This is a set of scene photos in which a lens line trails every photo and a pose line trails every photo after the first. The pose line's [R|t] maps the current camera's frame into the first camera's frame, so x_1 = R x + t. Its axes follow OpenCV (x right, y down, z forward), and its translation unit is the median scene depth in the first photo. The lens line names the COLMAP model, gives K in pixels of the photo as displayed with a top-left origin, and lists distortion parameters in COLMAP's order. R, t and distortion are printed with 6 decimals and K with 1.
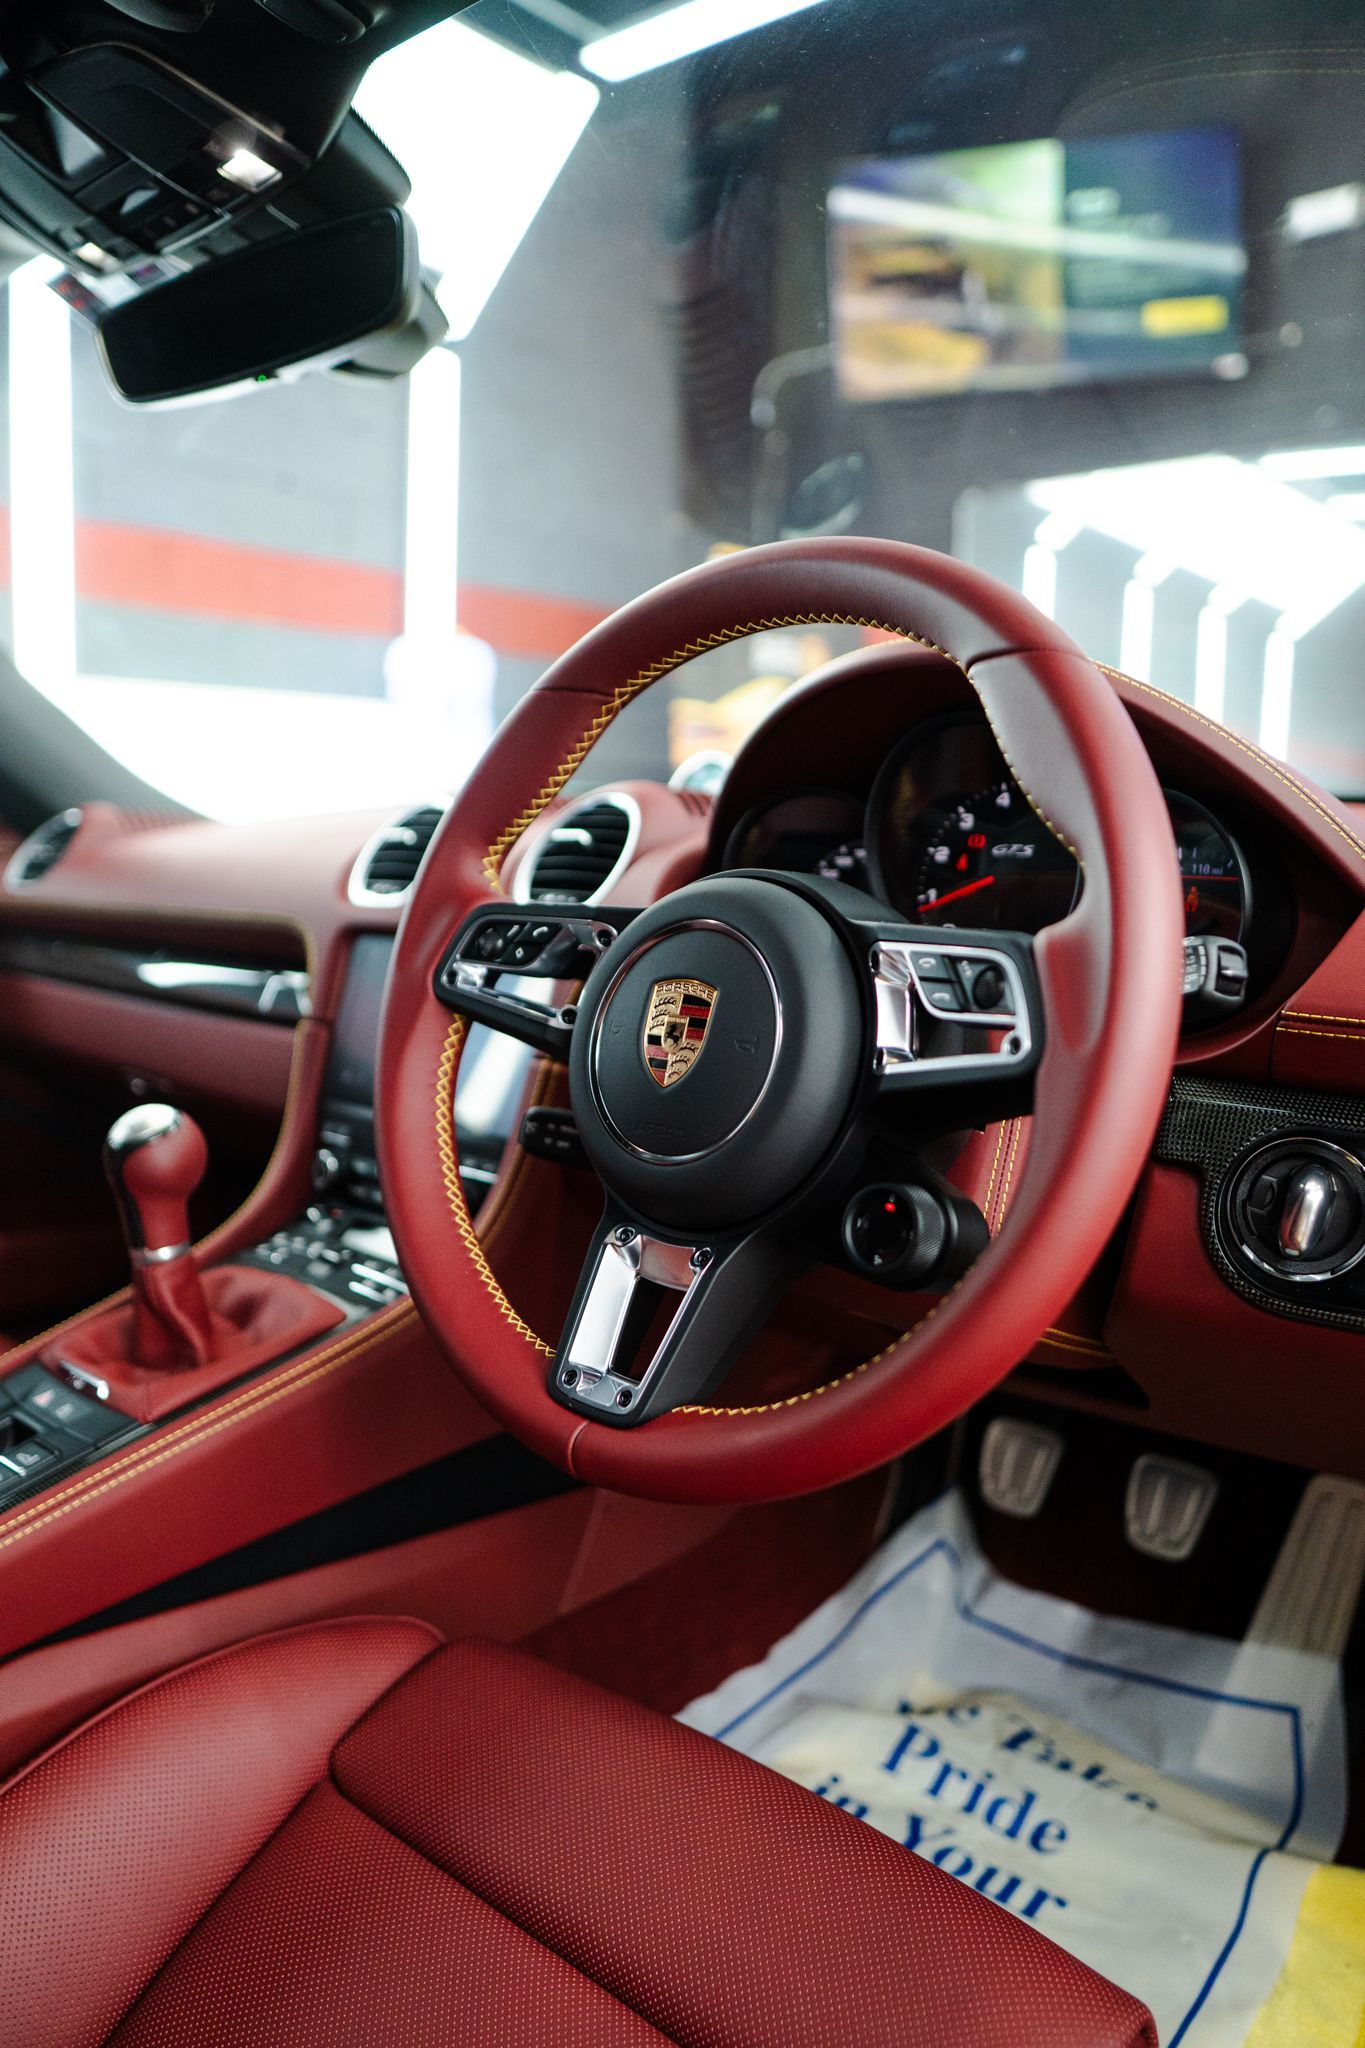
lens RADIAL K [[1436.6, 0, 677.3], [0, 1436.6, 1017.4], [0, 0, 1]] dist [-0.107100, 0.071400]
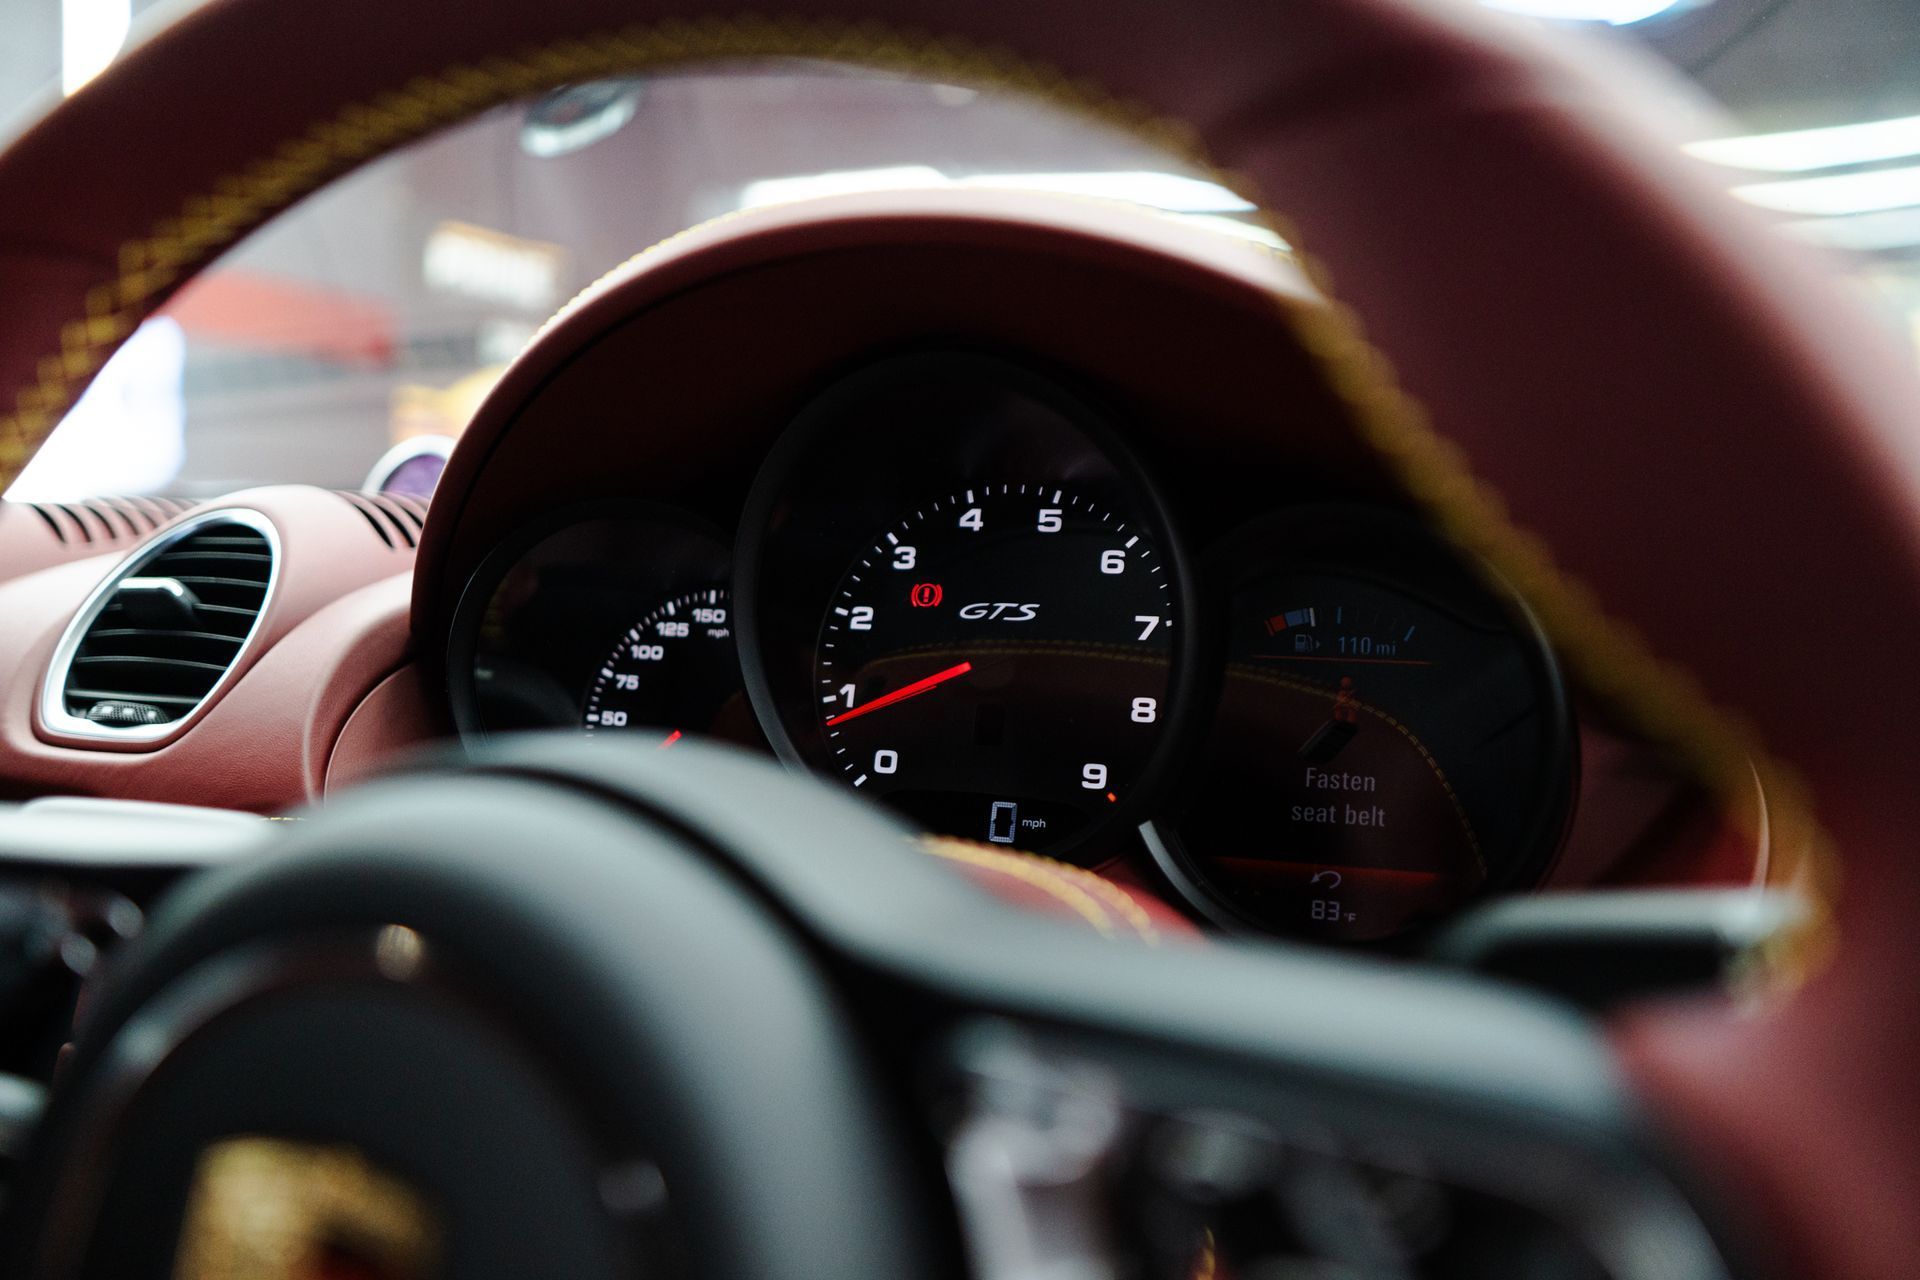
lens RADIAL K [[1346.9, 0, 957.7], [0, 1346.9, 629.0], [0, 0, 1]] dist [-0.107100, 0.071400]
pose [[0.924504, -0.034439, 0.379613, 0.022124], [0.054140, 0.997677, -0.041341, -0.086699], [-0.377307, 0.058773, 0.924221, 0.506880]]
